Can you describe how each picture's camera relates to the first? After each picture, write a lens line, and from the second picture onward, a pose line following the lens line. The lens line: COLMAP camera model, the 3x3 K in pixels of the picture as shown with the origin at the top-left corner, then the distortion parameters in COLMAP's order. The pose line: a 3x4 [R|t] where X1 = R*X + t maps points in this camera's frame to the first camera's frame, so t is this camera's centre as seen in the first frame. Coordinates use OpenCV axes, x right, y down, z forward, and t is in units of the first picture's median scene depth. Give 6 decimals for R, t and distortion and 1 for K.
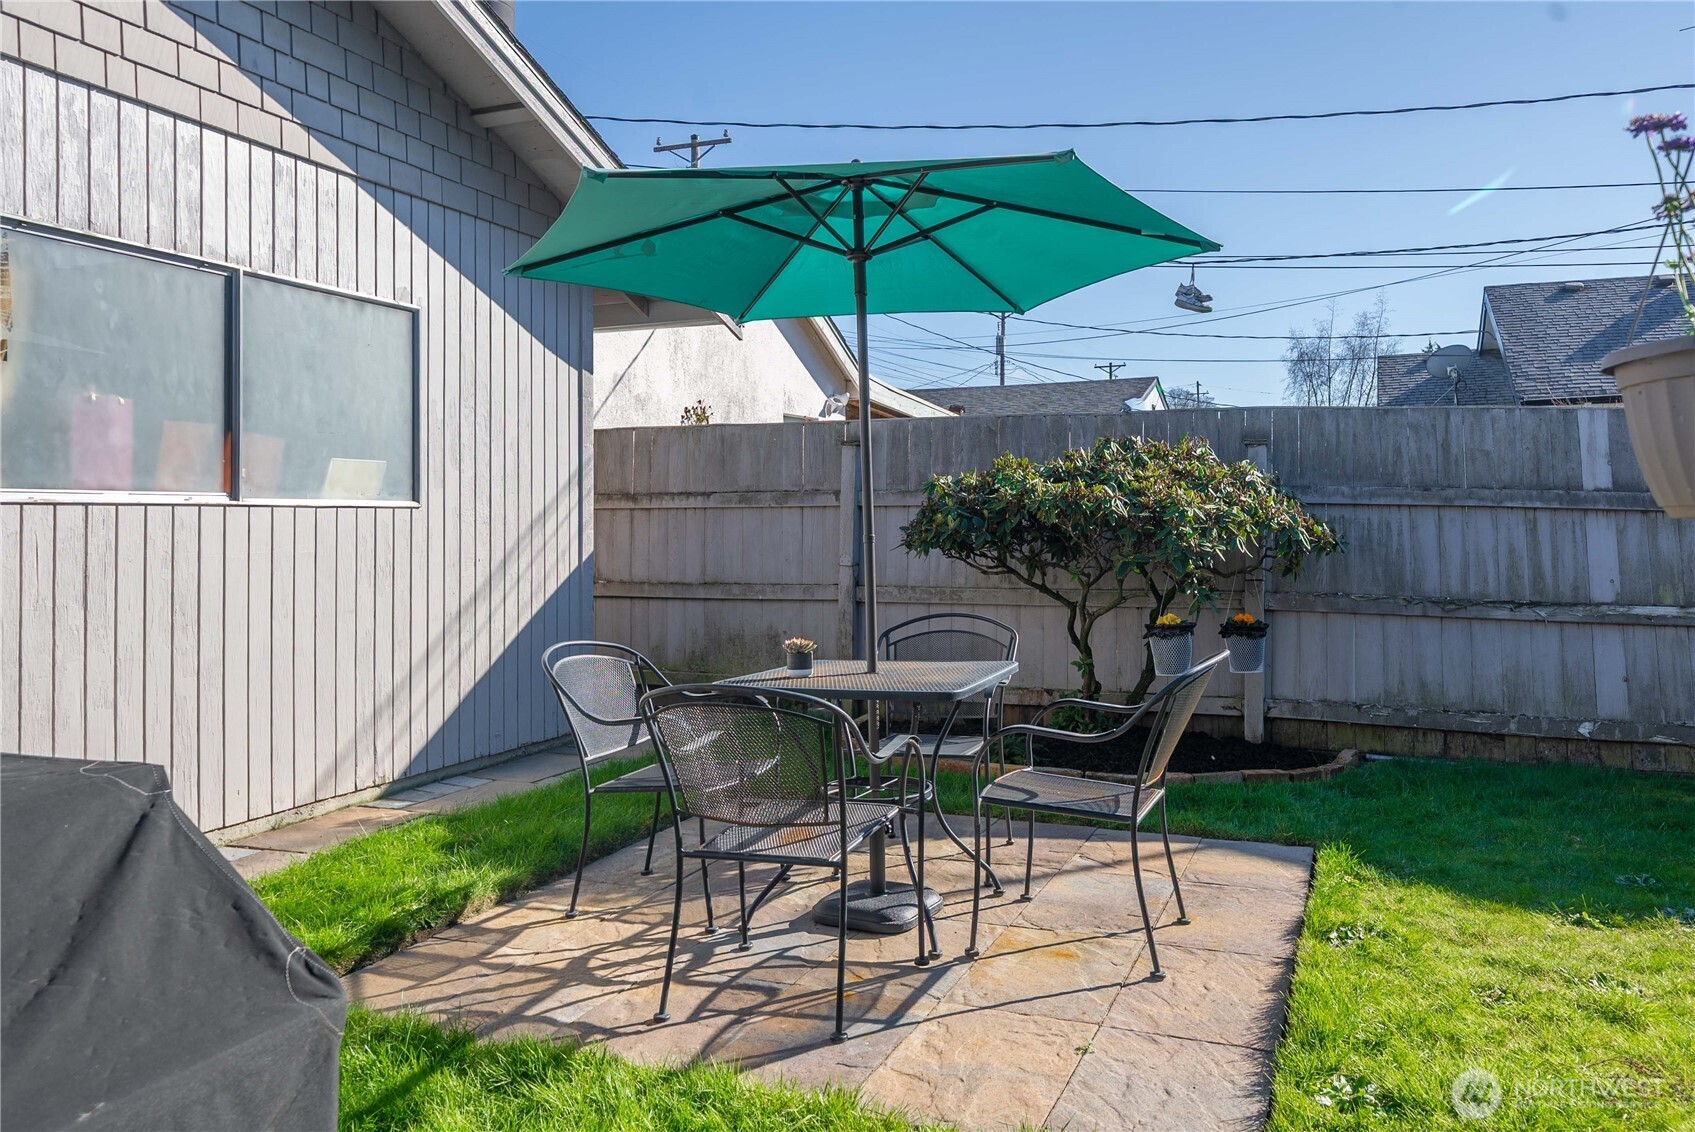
lens RADIAL K [[1159.3, 0, 922.1], [0, 1159.3, 511.5], [0, 0, 1]] dist [0.001955, 0.001084]
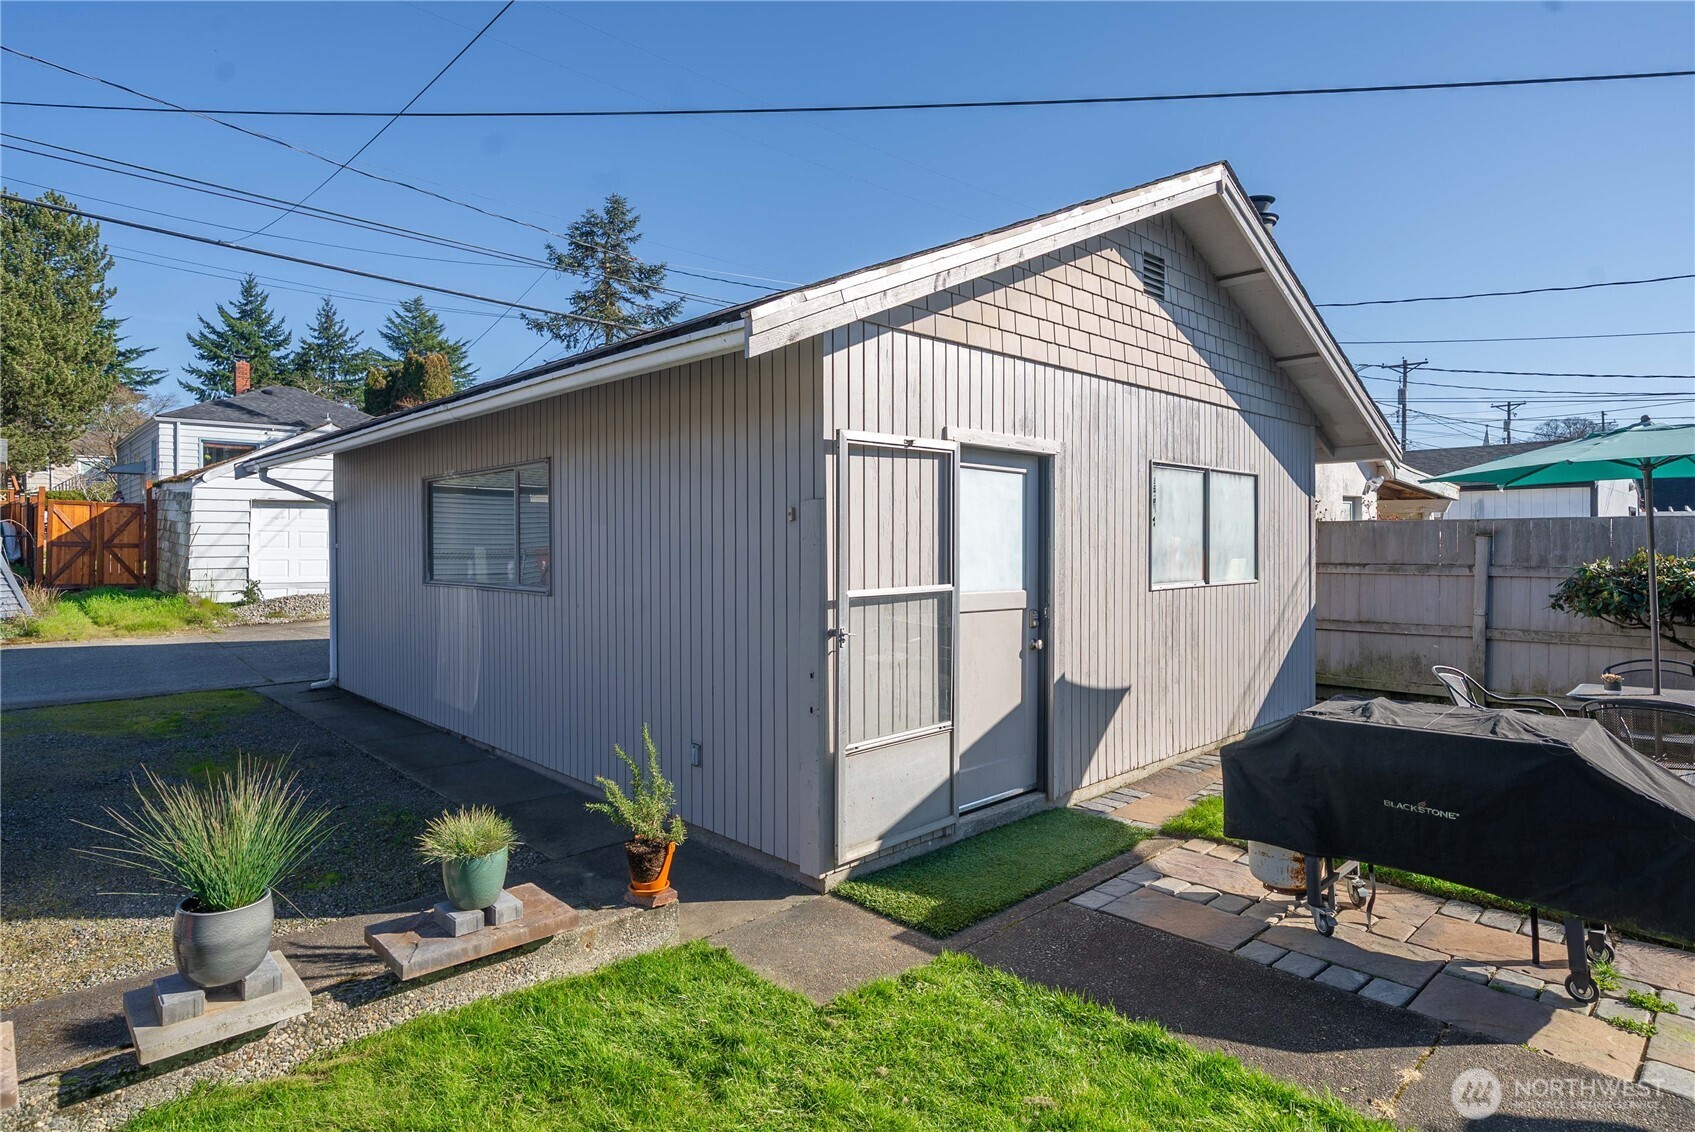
lens RADIAL K [[916.2, 0, 850.5], [0, 916.2, 541.9], [0, 0, 1]] dist [-0.001848, 0.001189]
pose [[0.902651, 0.000322, -0.430373, -0.343433], [0.002806, 0.999974, 0.006635, -0.069849], [0.430364, -0.007197, 0.902627, -0.515562]]
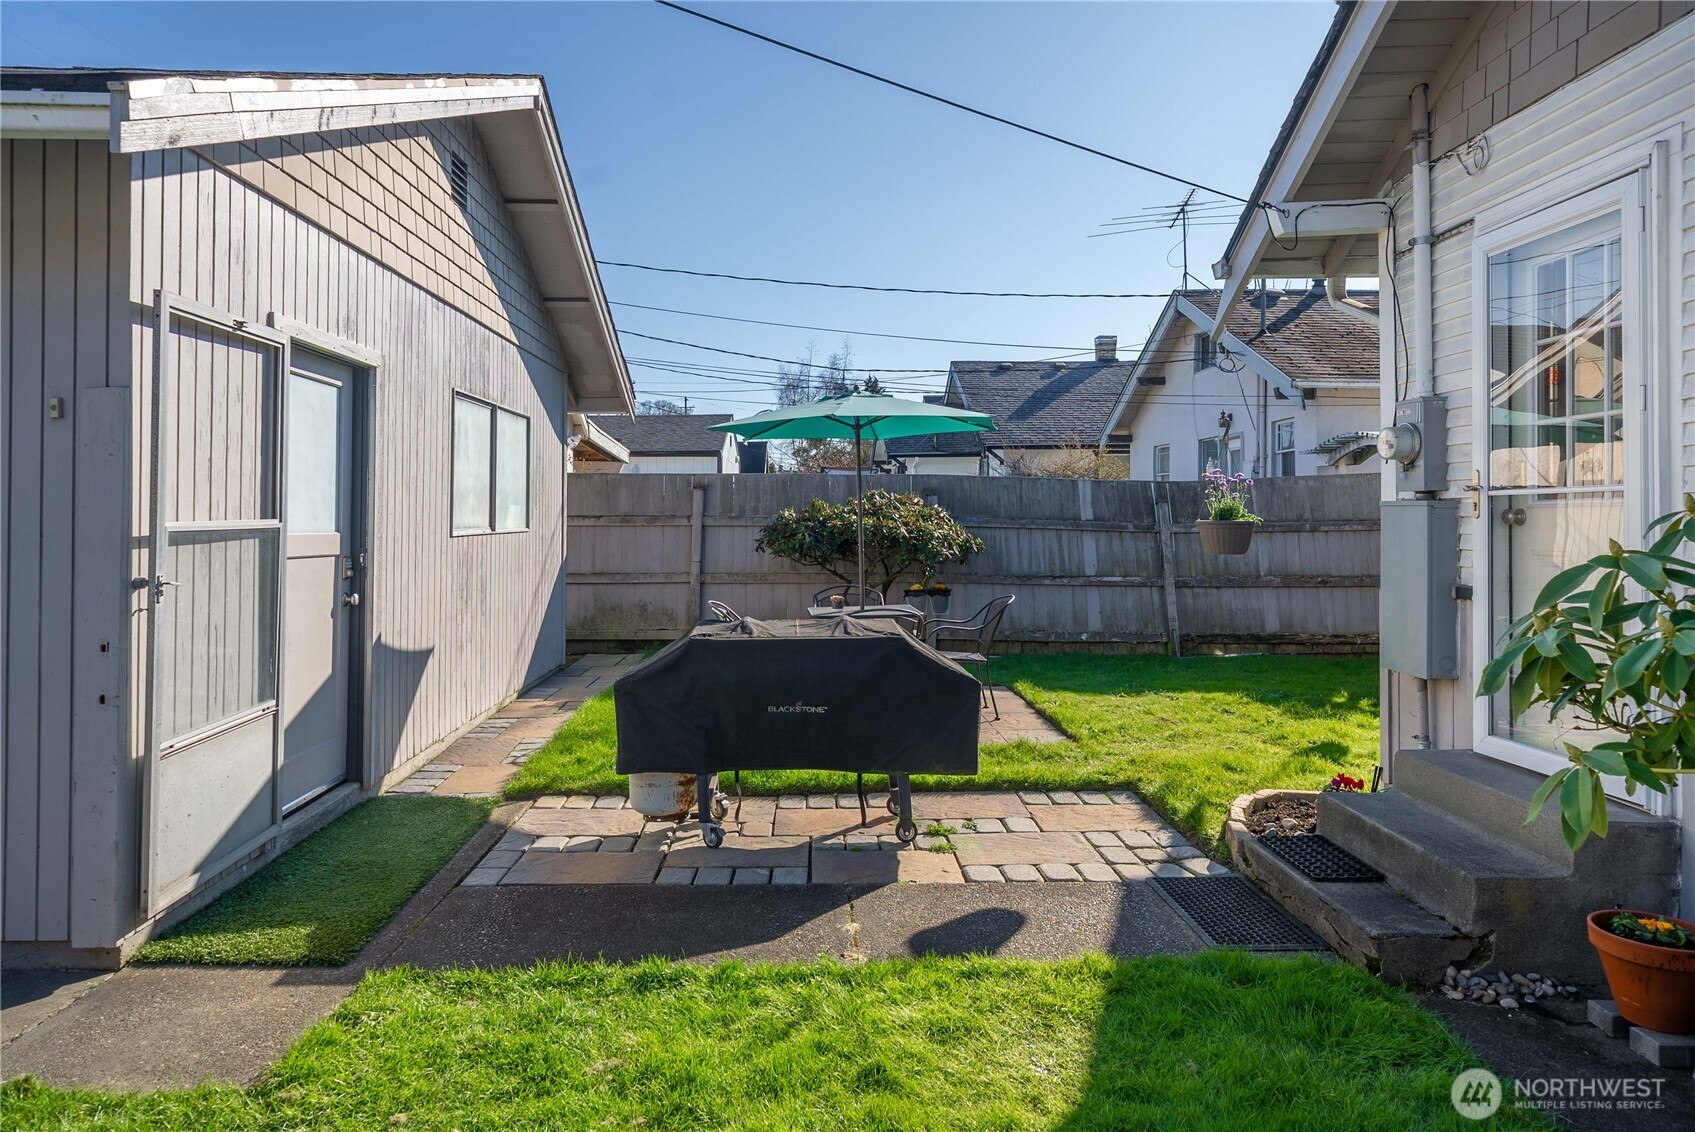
lens RADIAL K [[1041.8, 0, 807.1], [0, 1041.8, 500.2], [0, 0, 1]] dist [0.002868, 0.000900]
pose [[0.933400, 0.009199, 0.358720, -0.530059], [-0.007291, 0.999951, -0.006669, -0.037709], [-0.358763, 0.003609, 0.933422, -0.529269]]
